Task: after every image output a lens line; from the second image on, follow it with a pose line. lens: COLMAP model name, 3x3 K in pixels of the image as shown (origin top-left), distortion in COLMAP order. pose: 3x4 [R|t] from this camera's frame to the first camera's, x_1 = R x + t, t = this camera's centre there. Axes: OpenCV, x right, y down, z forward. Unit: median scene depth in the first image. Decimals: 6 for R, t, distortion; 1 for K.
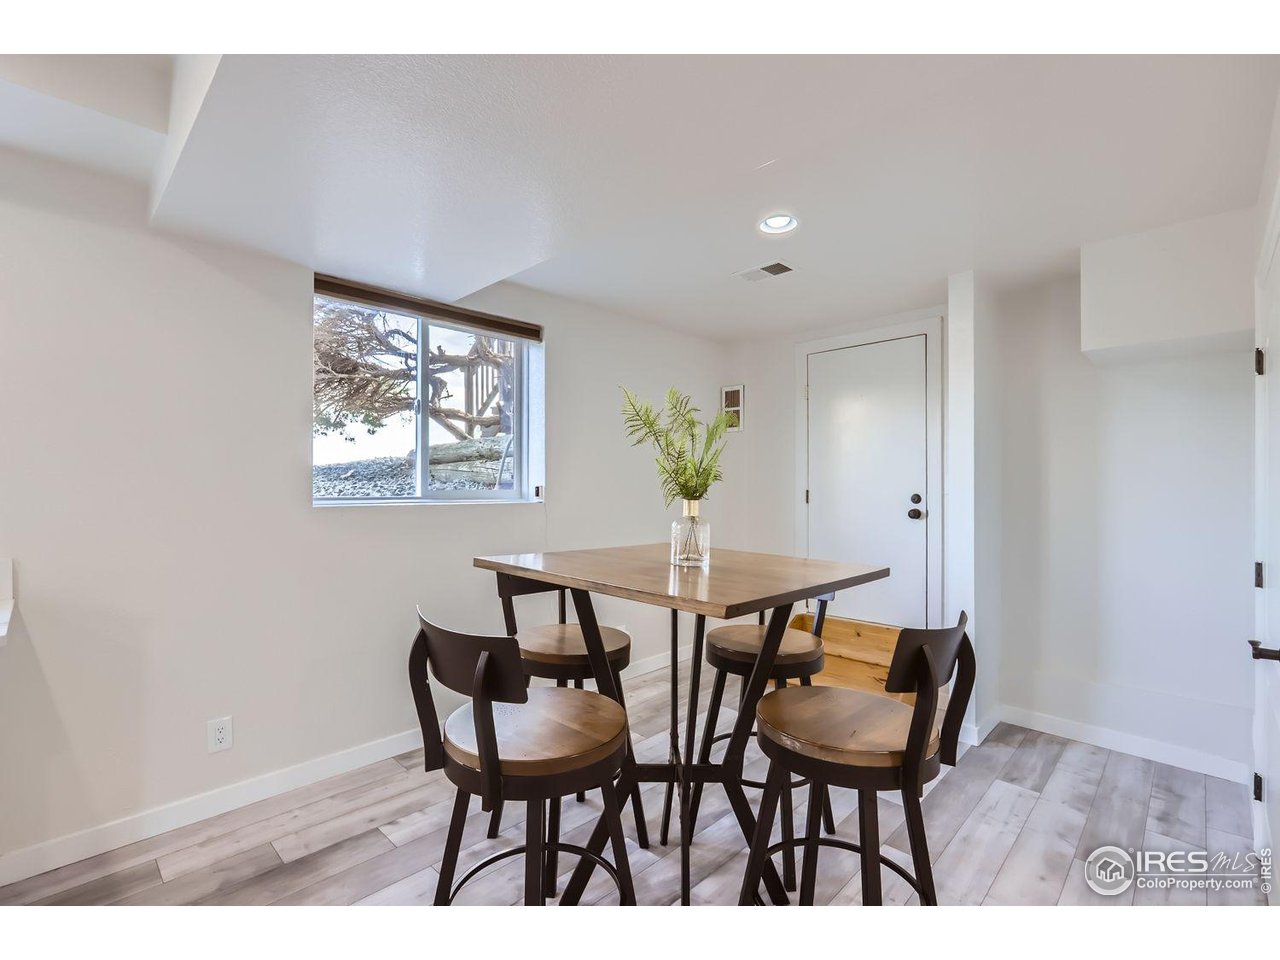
lens RADIAL K [[588.0, 0, 640.0], [0, 588.0, 480.0], [0, 0, 1]] dist [-0.004763, 0.000467]
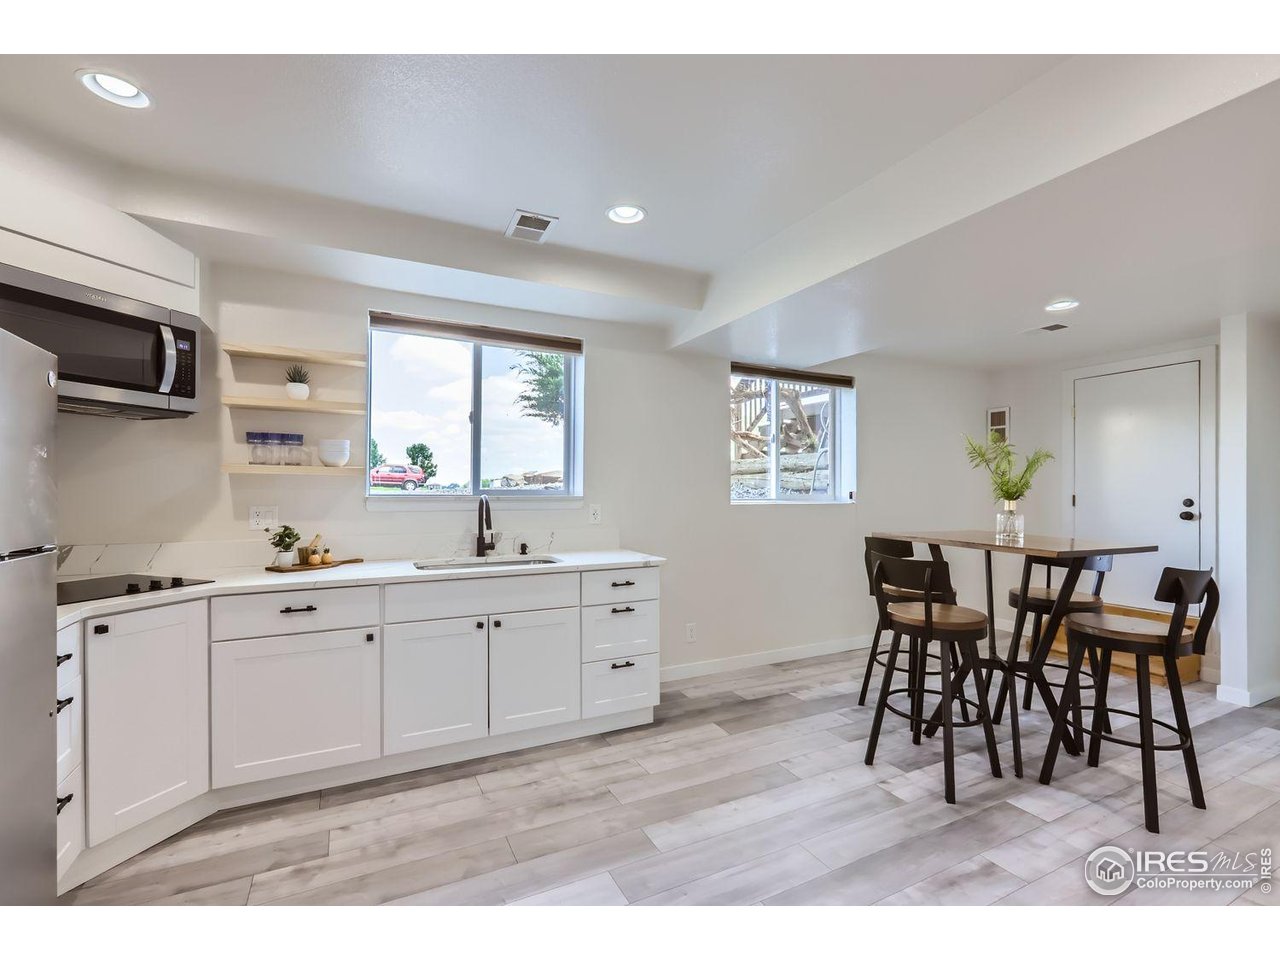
lens RADIAL K [[589.5, 0, 640.3], [0, 589.5, 487.1], [0, 0, 1]] dist [0.003387, -0.000089]
pose [[0.948294, -0.000856, -0.317393, -0.299758], [0.002269, 0.999989, 0.004082, -0.010210], [0.317386, -0.004591, 0.948285, -0.727951]]
